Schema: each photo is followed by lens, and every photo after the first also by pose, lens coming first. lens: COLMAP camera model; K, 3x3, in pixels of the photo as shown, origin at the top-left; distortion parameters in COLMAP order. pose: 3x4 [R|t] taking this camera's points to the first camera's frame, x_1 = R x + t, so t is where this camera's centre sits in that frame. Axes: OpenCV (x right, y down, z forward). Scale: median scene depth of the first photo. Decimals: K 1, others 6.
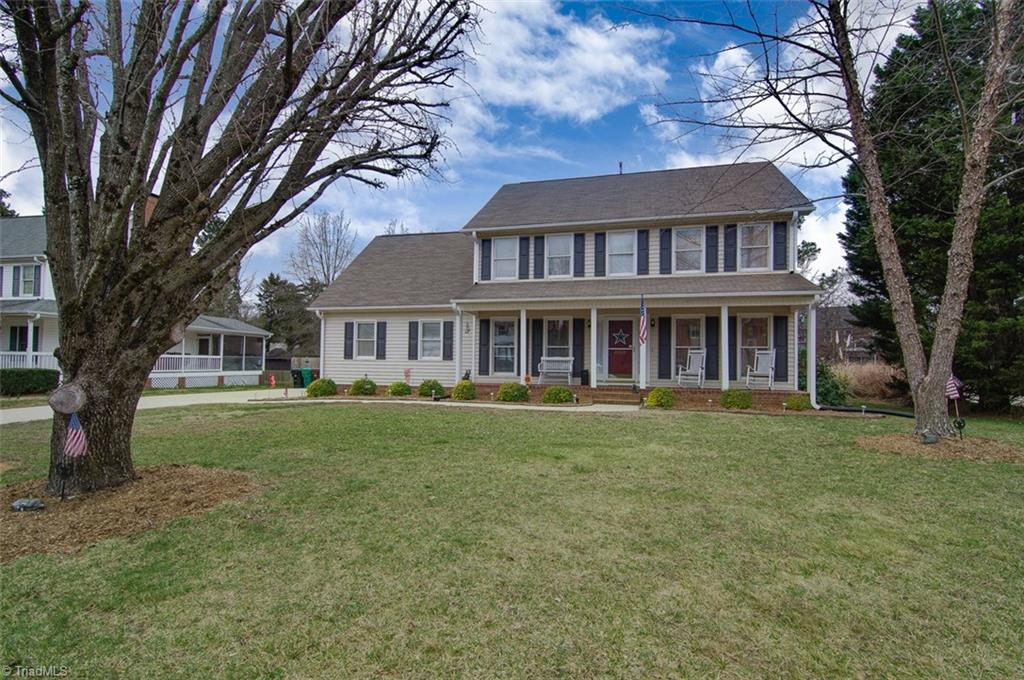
lens RADIAL K [[485.5, 0, 511.2], [0, 485.5, 342.3], [0, 0, 1]] dist [0.021281, -0.013336]
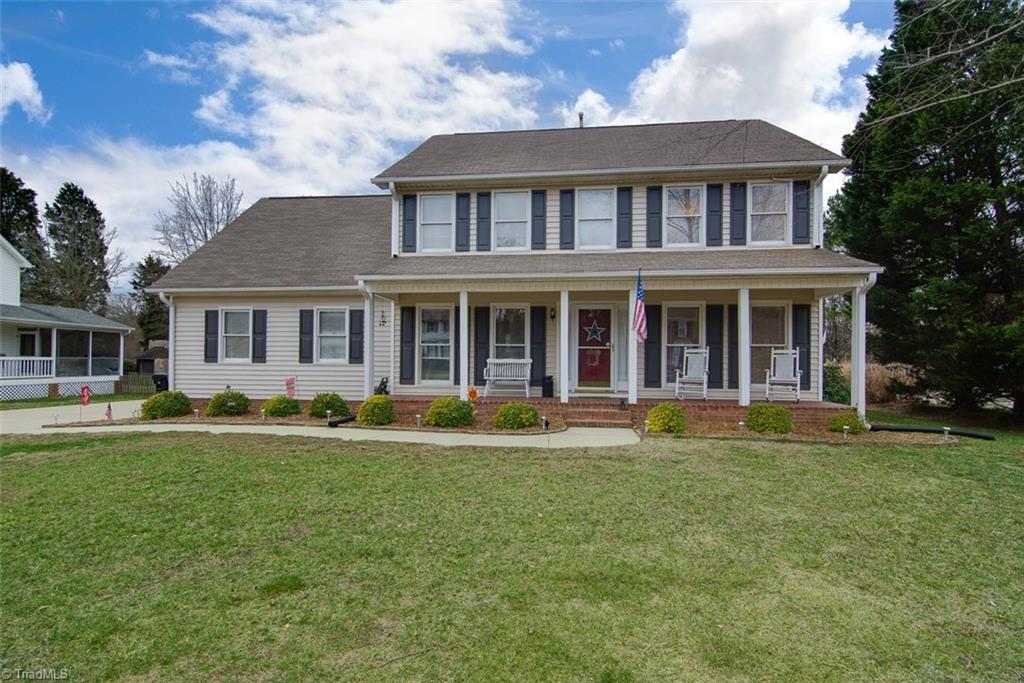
lens RADIAL K [[466.0, 0, 513.8], [0, 466.0, 354.8], [0, 0, 1]] dist [0.002136, -0.000047]
pose [[0.987514, -0.004775, 0.157460, -0.009015], [-0.000305, 0.999481, 0.032224, 0.001585], [-0.157532, -0.031870, 0.987000, 0.300063]]
